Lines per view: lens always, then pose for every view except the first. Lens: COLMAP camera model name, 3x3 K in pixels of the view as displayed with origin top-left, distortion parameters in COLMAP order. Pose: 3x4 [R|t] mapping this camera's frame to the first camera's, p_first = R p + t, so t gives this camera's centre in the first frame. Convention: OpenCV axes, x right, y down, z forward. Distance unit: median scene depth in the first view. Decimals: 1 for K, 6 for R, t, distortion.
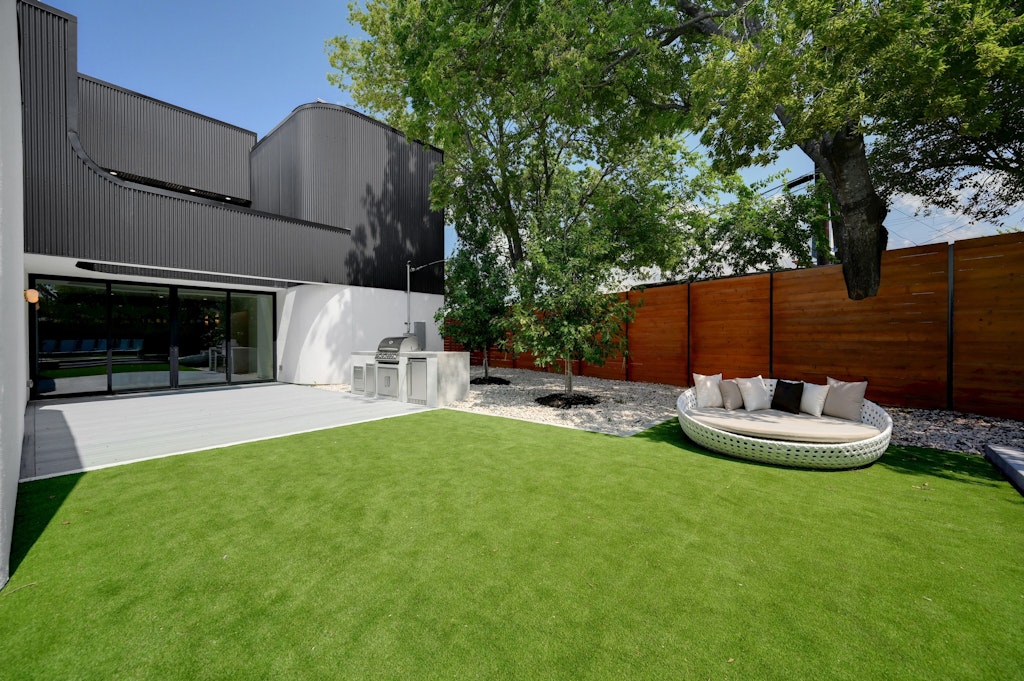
lens RADIAL K [[405.5, 0, 514.7], [0, 405.5, 341.8], [0, 0, 1]] dist [0.002328, 0.000020]
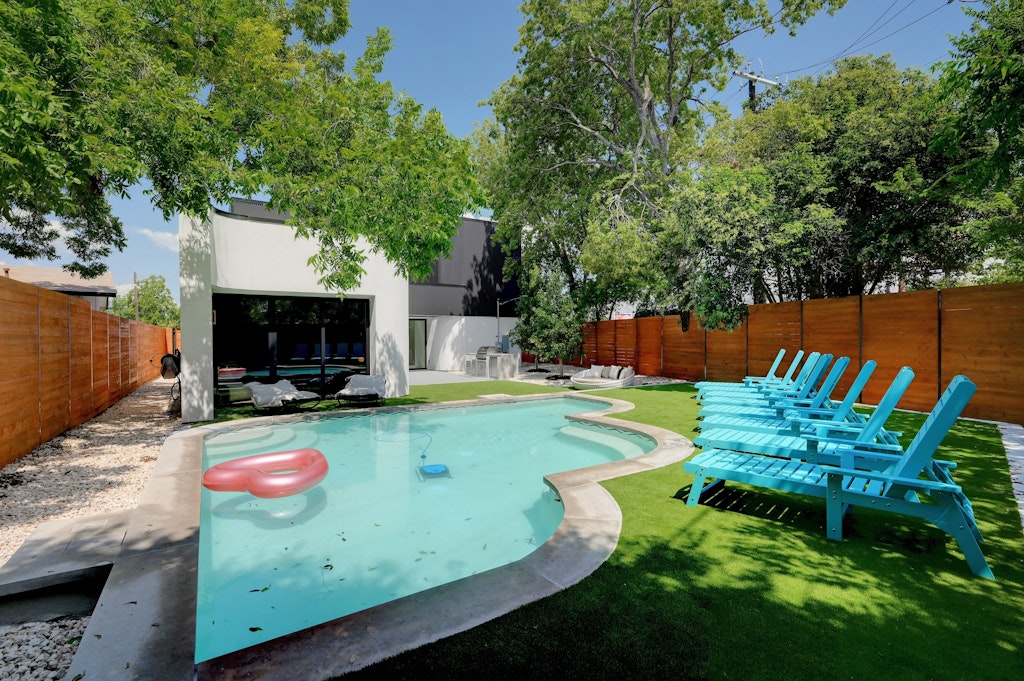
lens RADIAL K [[459.7, 0, 510.6], [0, 459.7, 341.9], [0, 0, 1]] dist [-0.000745, -0.000043]
pose [[0.960470, 0.002862, -0.278368, 0.375789], [-0.001803, 0.999990, 0.004060, -0.035917], [0.278376, -0.003397, 0.960466, -0.941943]]
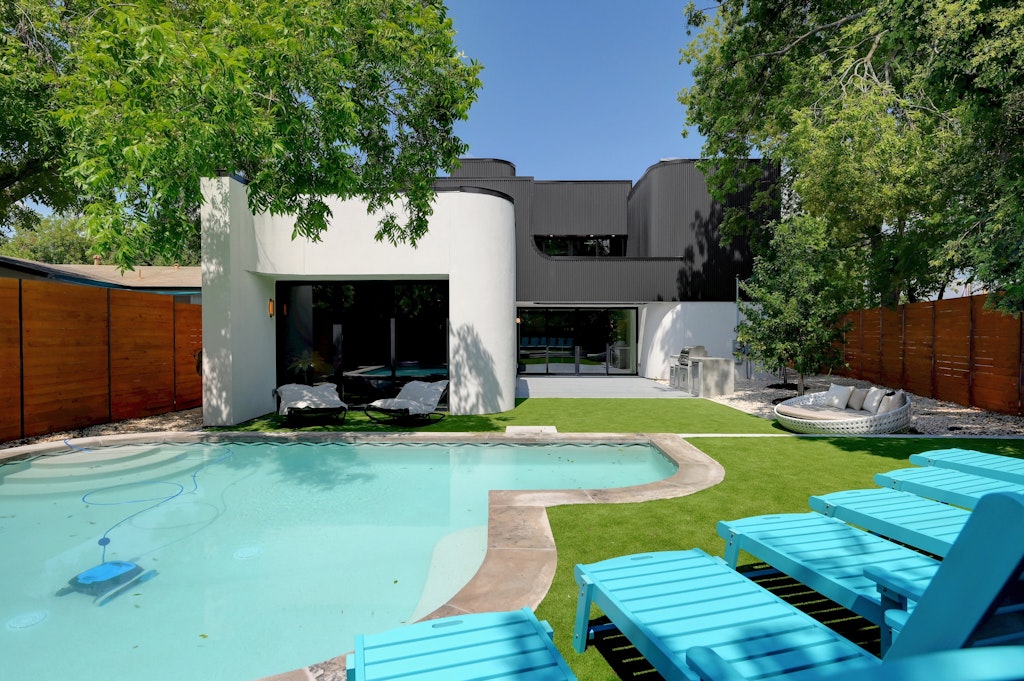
lens RADIAL K [[558.3, 0, 513.5], [0, 558.3, 333.0], [0, 0, 1]] dist [0.003498, -0.000207]
pose [[0.640123, 0.005580, -0.768252, 0.598622], [-0.010215, 0.999947, -0.001249, -0.036476], [0.768205, 0.008647, 0.640146, -0.509548]]
